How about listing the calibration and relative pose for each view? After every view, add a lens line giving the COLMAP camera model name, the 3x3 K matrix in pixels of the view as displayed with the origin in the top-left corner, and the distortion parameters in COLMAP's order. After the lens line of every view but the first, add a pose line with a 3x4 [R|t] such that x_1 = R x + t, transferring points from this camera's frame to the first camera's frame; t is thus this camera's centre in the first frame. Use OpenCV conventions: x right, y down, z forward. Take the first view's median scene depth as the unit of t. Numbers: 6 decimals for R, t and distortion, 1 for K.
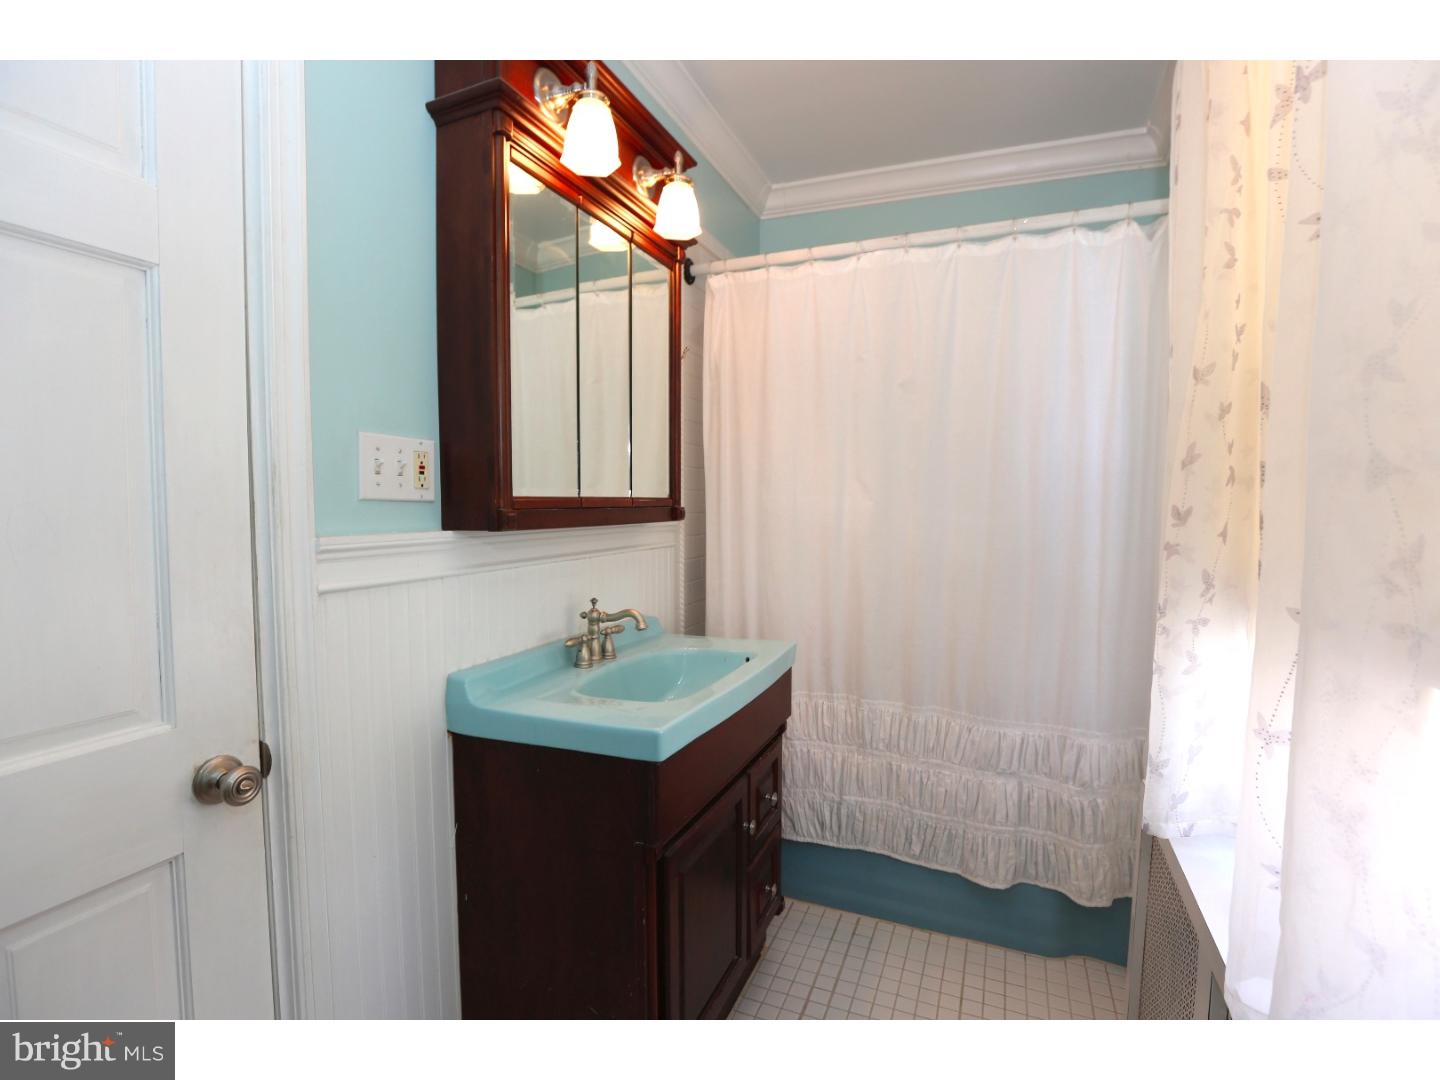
lens RADIAL K [[671.4, 0, 710.2], [0, 671.4, 537.4], [0, 0, 1]] dist [-0.052415, 0.000649]
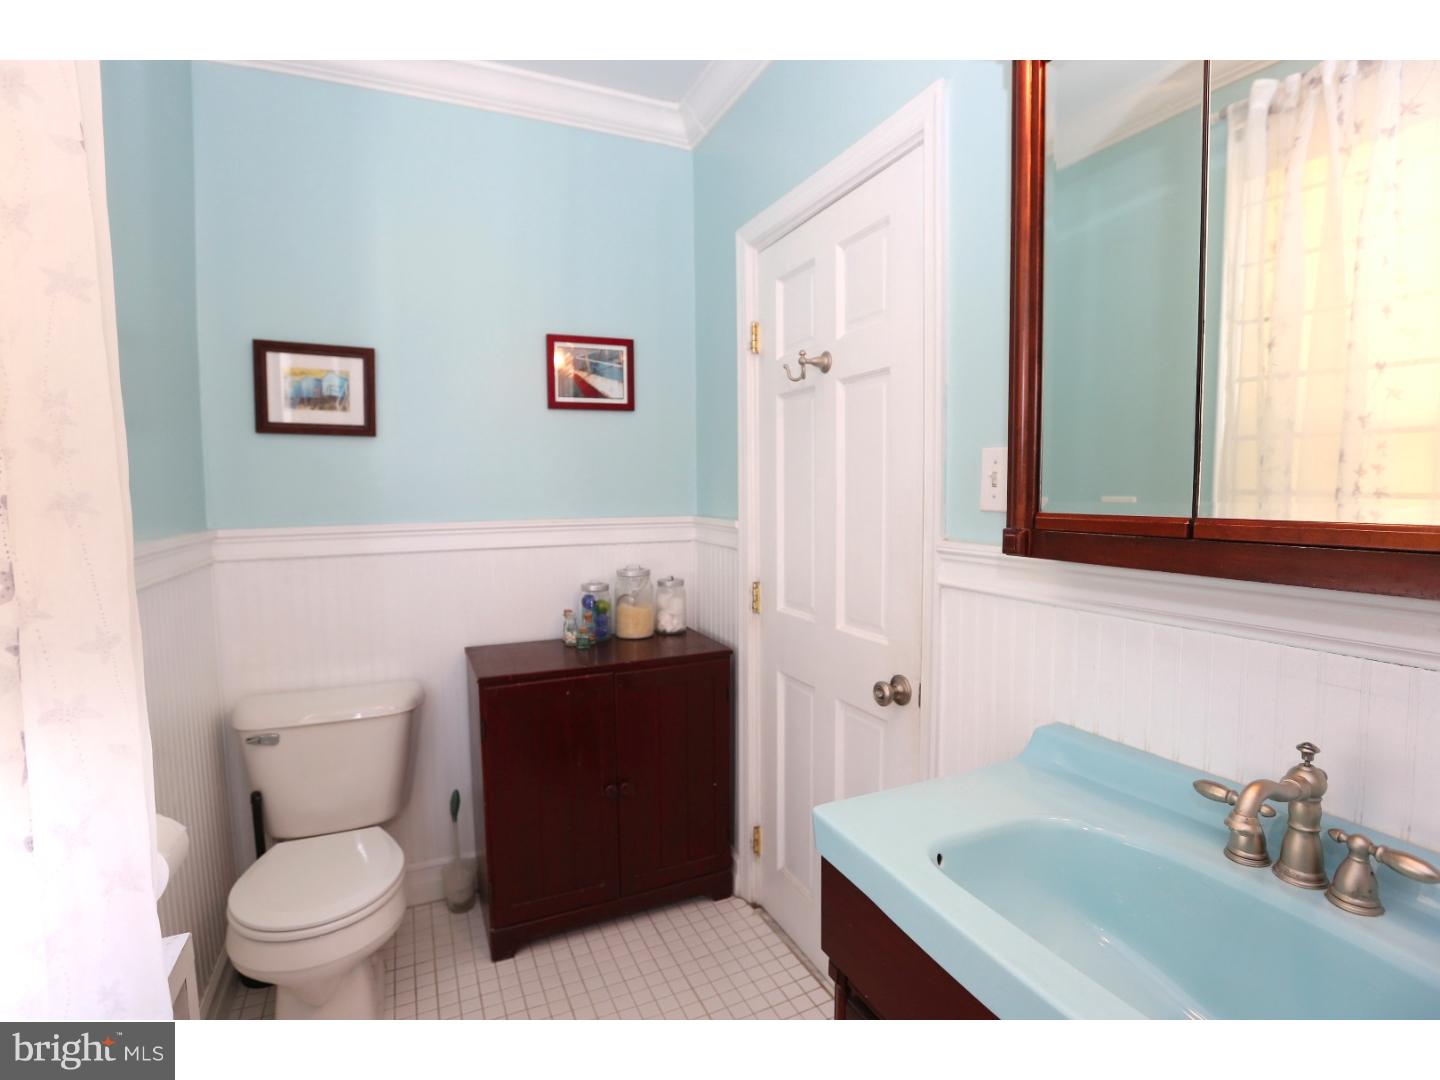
lens RADIAL K [[671.4, 0, 710.2], [0, 671.4, 537.4], [0, 0, 1]] dist [-0.052415, 0.000649]
pose [[-0.662267, 0.054181, -0.747307, 0.573131], [-0.035728, 0.993964, 0.103726, -0.108608], [0.748416, 0.095394, -0.656334, 1.356127]]
